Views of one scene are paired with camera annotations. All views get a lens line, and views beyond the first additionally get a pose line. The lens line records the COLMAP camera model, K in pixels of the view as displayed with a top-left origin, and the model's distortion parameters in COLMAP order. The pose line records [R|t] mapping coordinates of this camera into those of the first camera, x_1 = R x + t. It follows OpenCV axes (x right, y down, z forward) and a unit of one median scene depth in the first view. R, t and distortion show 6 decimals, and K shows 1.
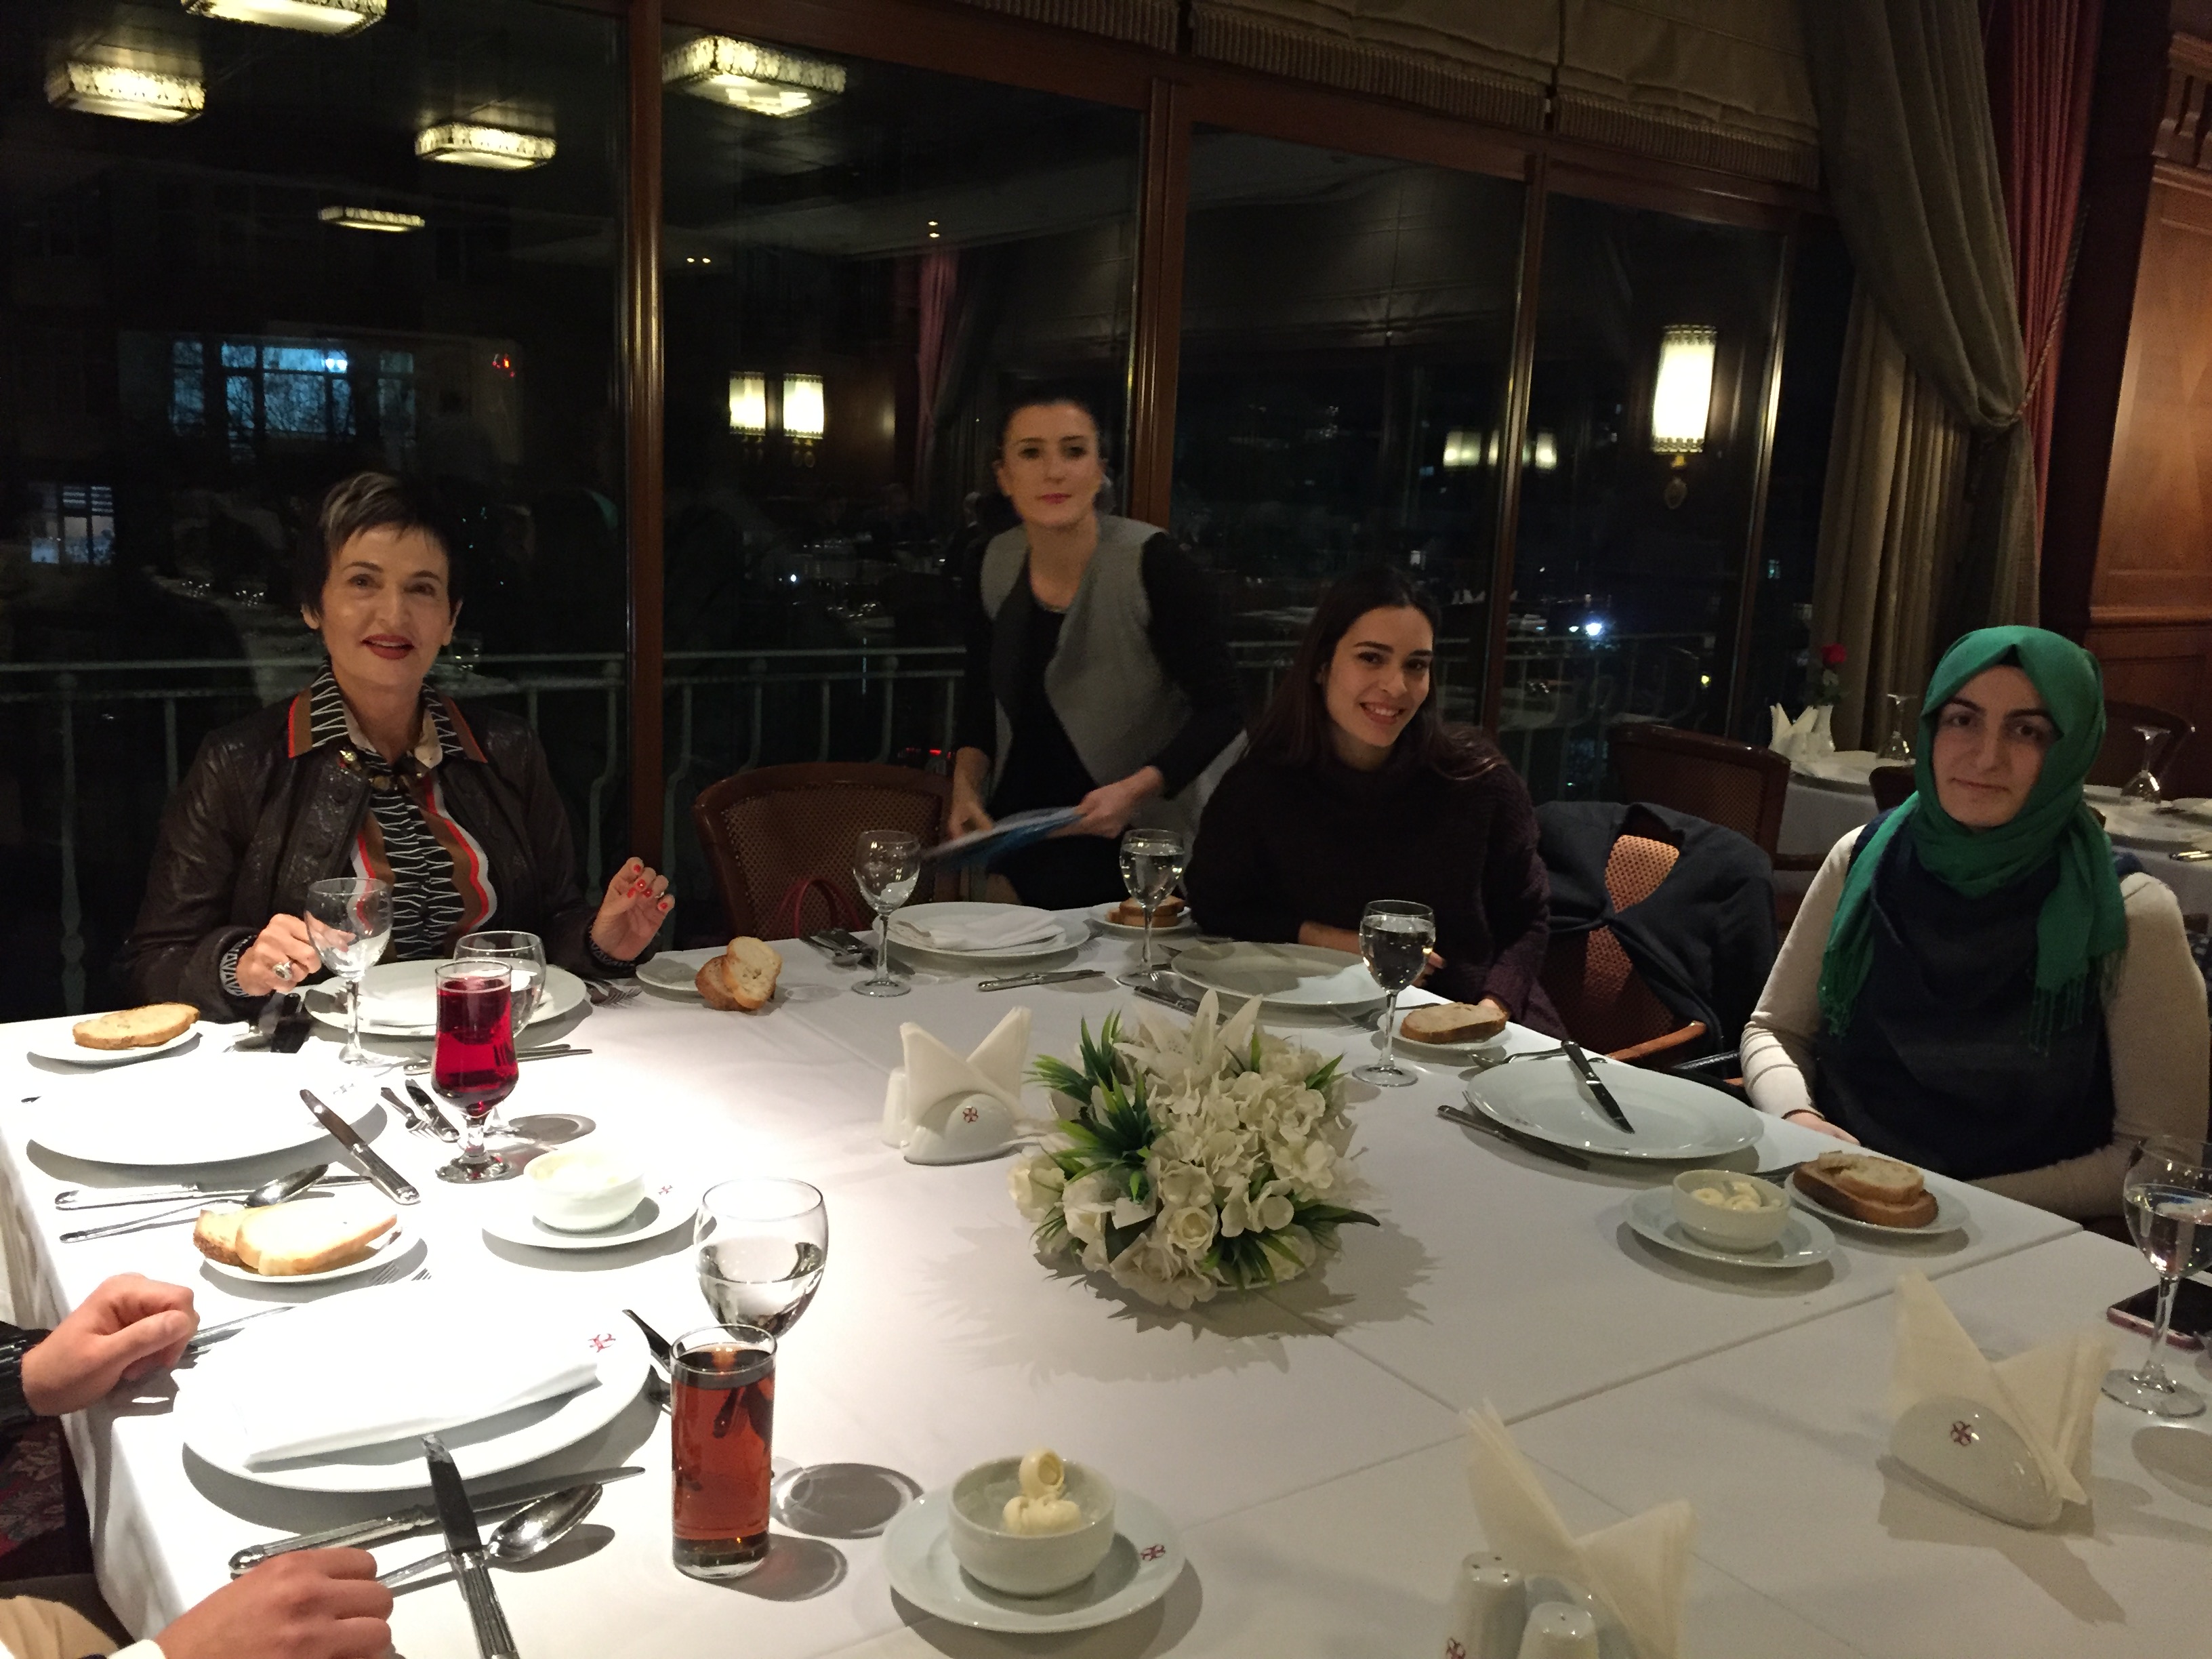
lens RADIAL K [[1886.4, 0, 1106.0], [0, 1886.4, 829.5], [0, 0, 1]] dist [0.079174, -0.112672]
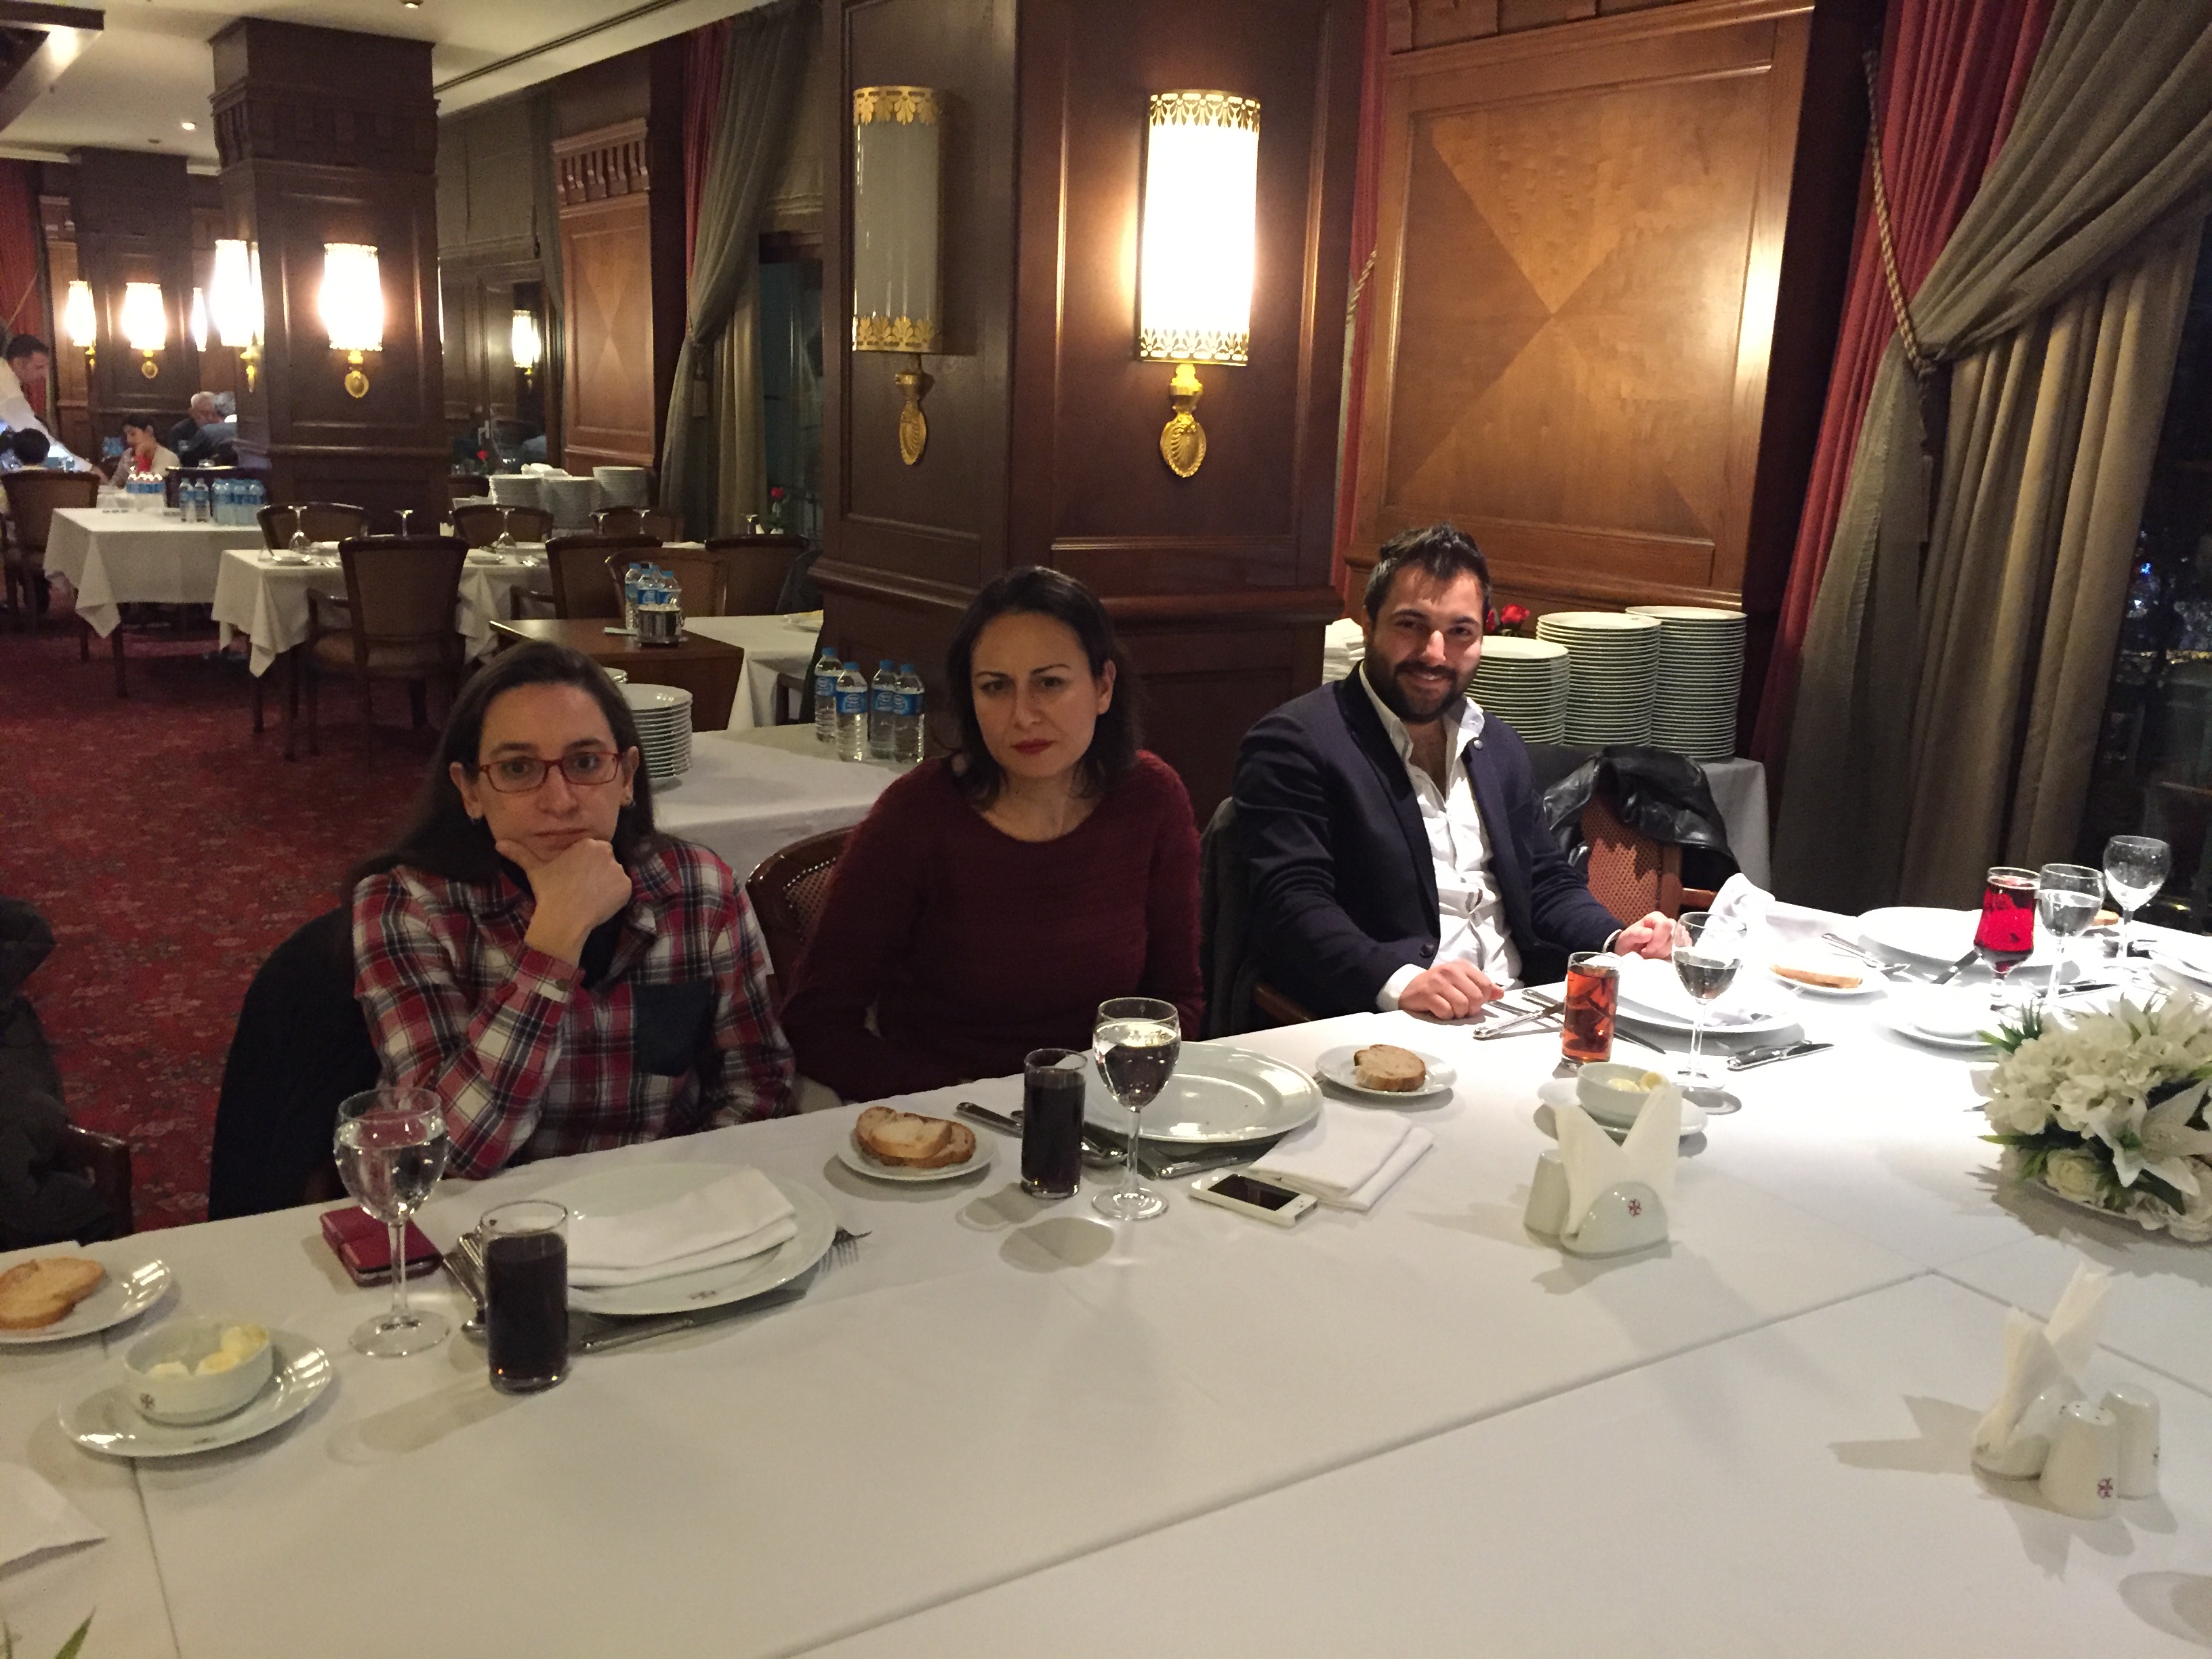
lens RADIAL K [[1886.4, 0, 1106.0], [0, 1886.4, 829.5], [0, 0, 1]] dist [0.079174, -0.112672]
pose [[-0.052763, 0.150529, -0.987197, 1.101688], [-0.227449, 0.960778, 0.158657, -0.035691], [0.972360, 0.232908, -0.016456, 0.313268]]
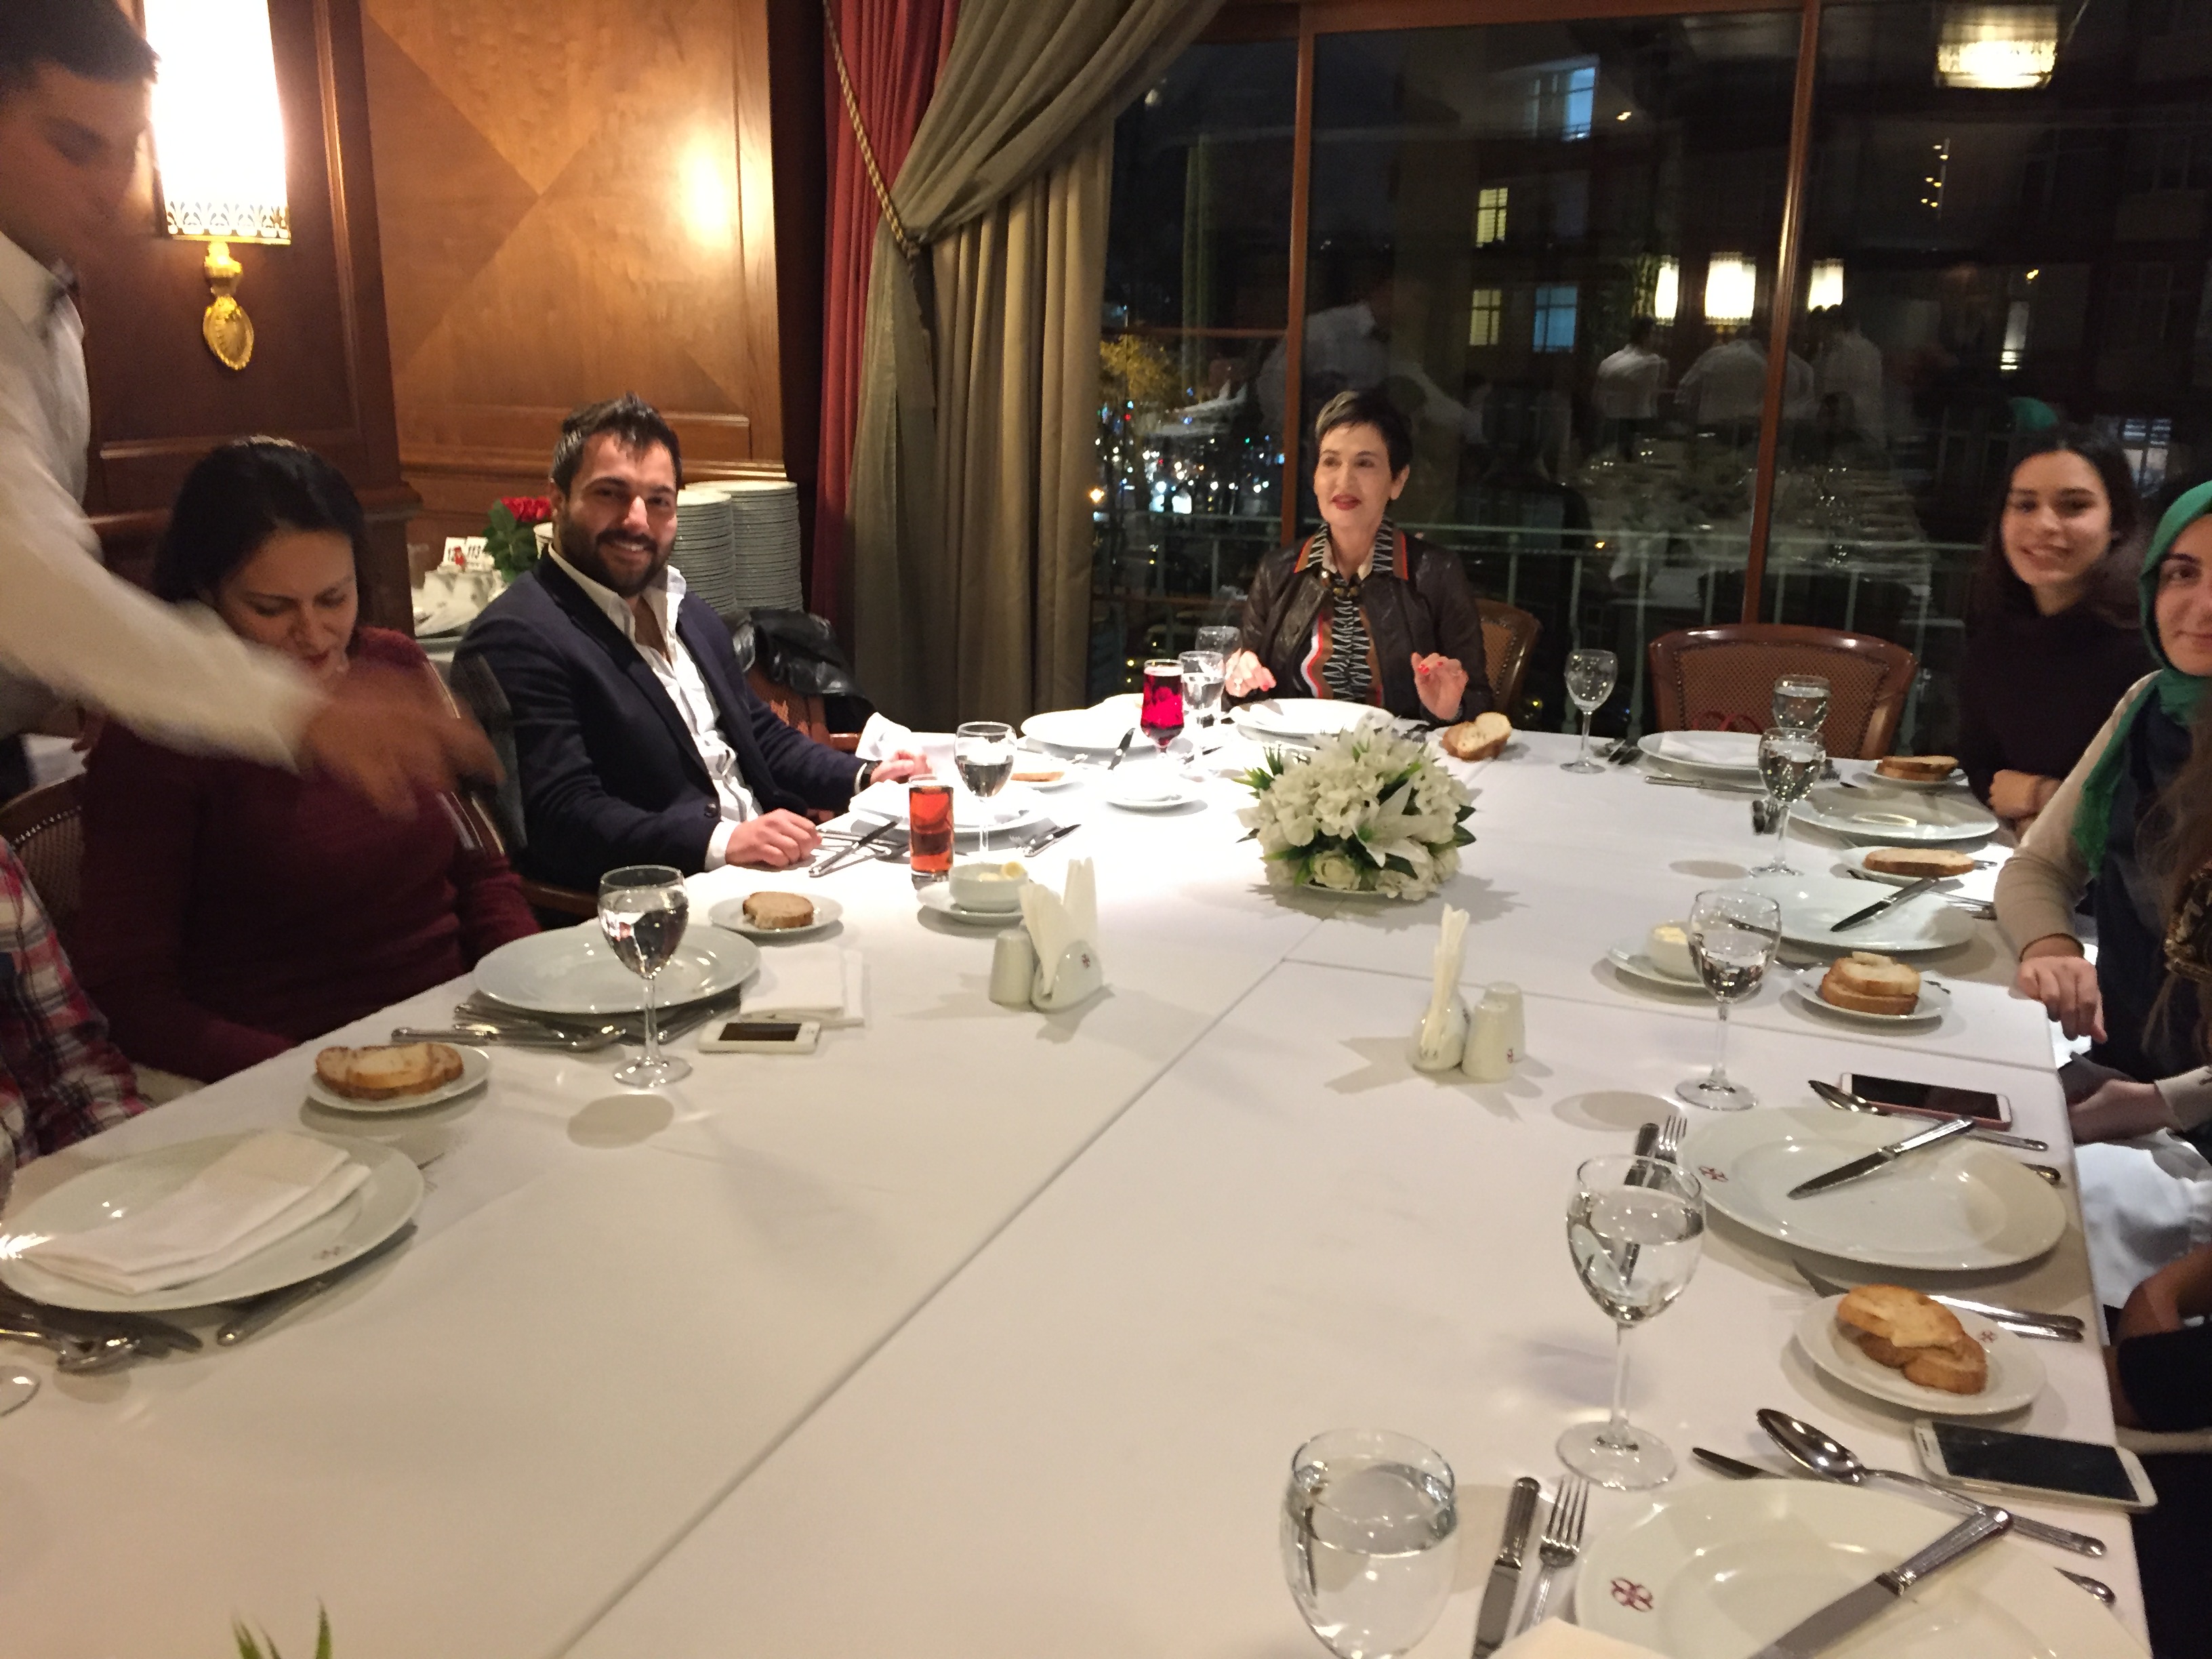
lens RADIAL K [[1879.5, 0, 1118.5], [0, 1879.5, 831.4], [0, 0, 1]] dist [0.076591, -0.124328]
pose [[0.527654, 0.154740, -0.835247, 1.091561], [-0.132628, 0.986217, 0.098923, 0.052785], [0.839042, 0.058580, 0.540904, 0.013054]]
